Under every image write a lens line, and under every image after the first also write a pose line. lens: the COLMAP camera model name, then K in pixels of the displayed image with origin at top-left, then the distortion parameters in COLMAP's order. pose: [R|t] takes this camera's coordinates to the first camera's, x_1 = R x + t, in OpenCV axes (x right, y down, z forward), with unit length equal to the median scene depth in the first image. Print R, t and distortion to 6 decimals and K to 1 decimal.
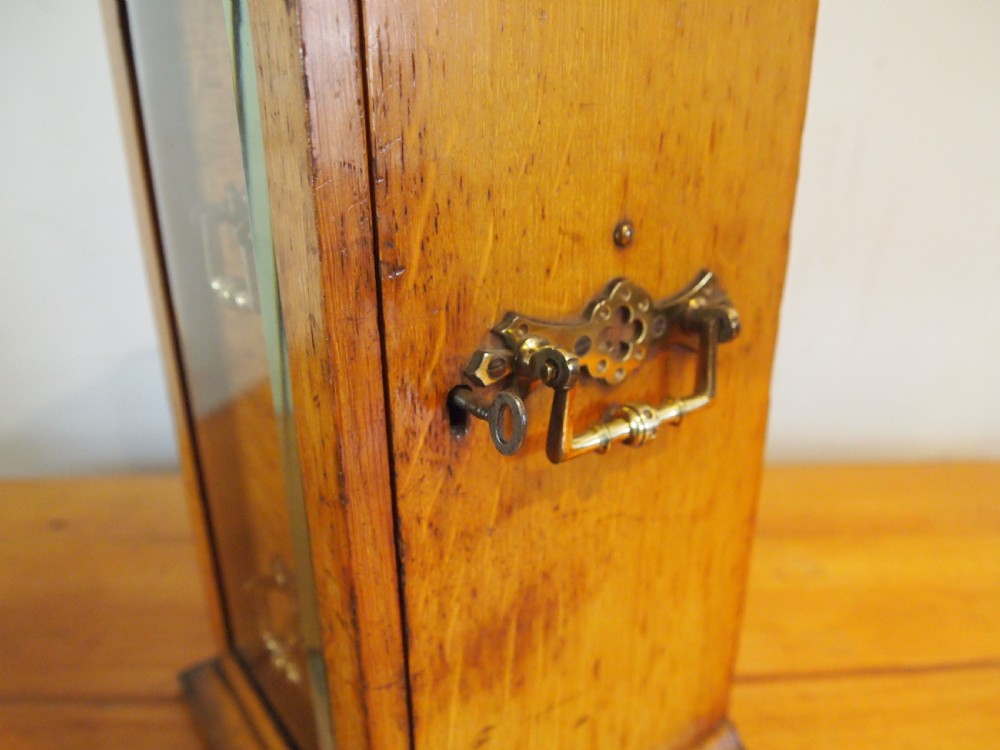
lens RADIAL K [[799.6, 0, 516.6], [0, 799.6, 388.6], [0, 0, 1]] dist [-0.052172, 0.006142]
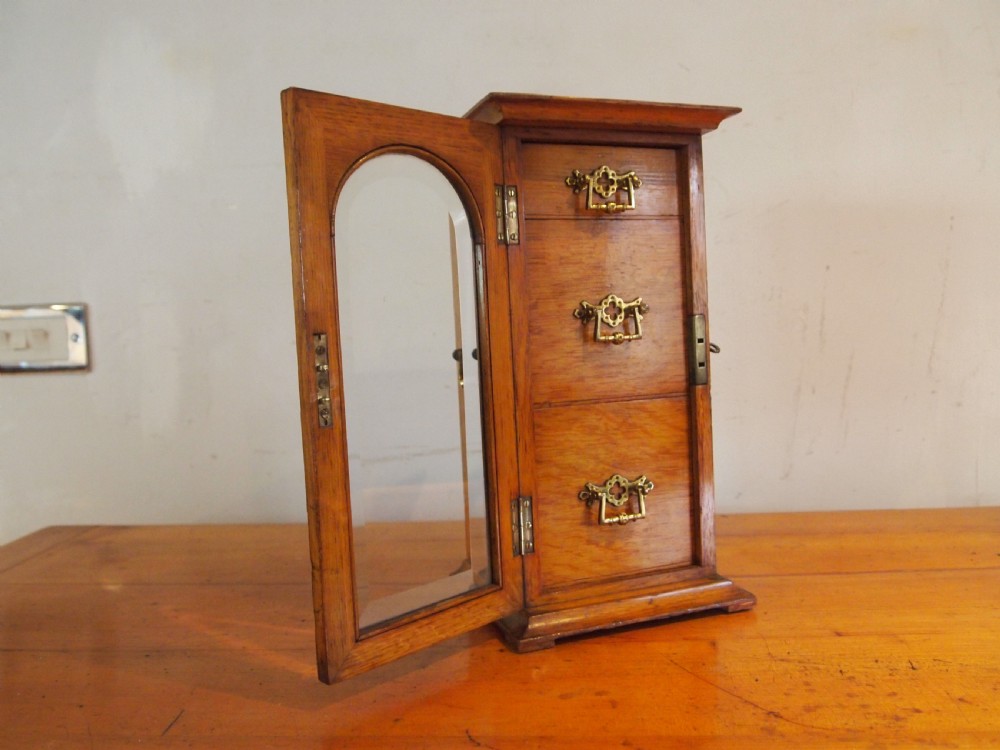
lens RADIAL K [[799.6, 0, 503.0], [0, 799.6, 382.8], [0, 0, 1]] dist [-0.052172, 0.006142]
pose [[0.992696, -0.031778, -0.116382, -0.087423], [-0.005369, 0.952093, -0.305763, 0.934288], [0.120523, 0.304155, 0.944968, -1.695613]]
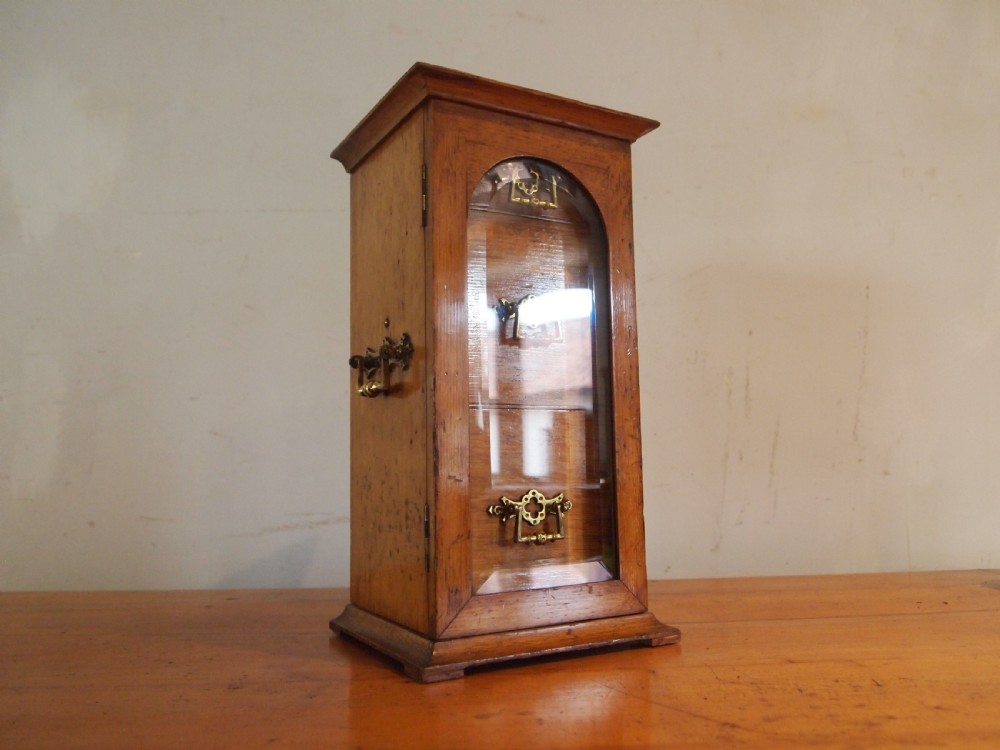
lens RADIAL K [[799.6, 0, 503.9], [0, 799.6, 385.2], [0, 0, 1]] dist [-0.052172, 0.006142]
pose [[0.999666, -0.023316, -0.011114, -0.108849], [0.015430, 0.884141, -0.466966, 1.281618], [0.020714, 0.466639, 0.884206, -1.265547]]
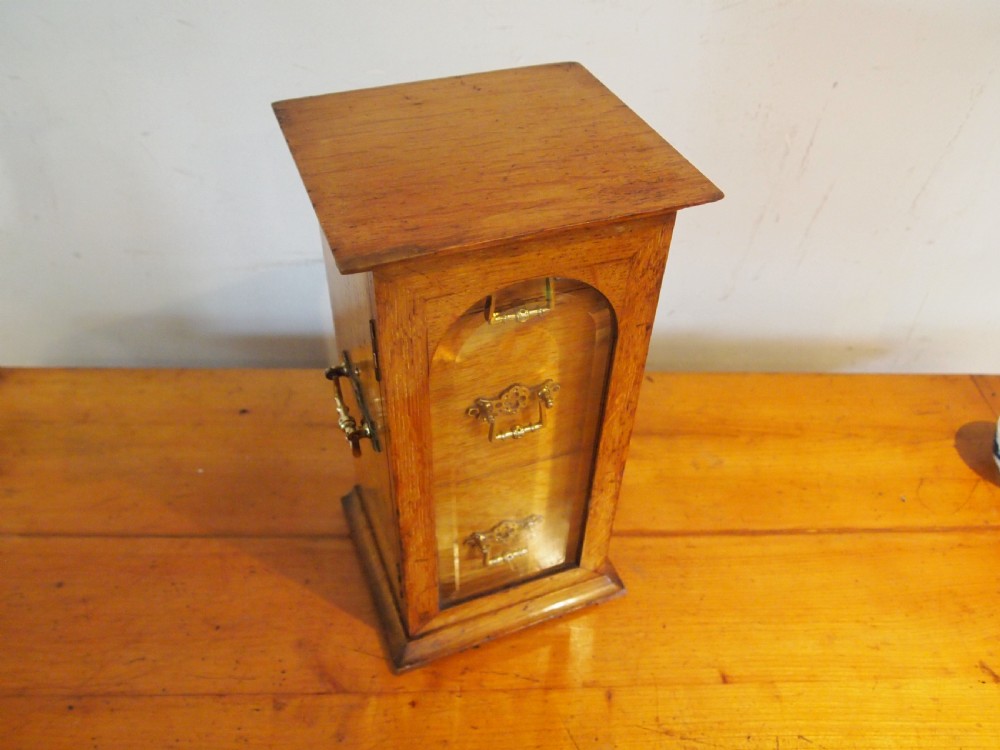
lens RADIAL K [[799.6, 0, 501.9], [0, 799.6, 384.2], [0, 0, 1]] dist [-0.052172, 0.006142]
pose [[0.998958, 0.041026, -0.019997, -0.102887], [-0.031453, 0.936324, 0.349724, -1.097969], [0.033072, -0.348731, 0.936639, -1.154169]]
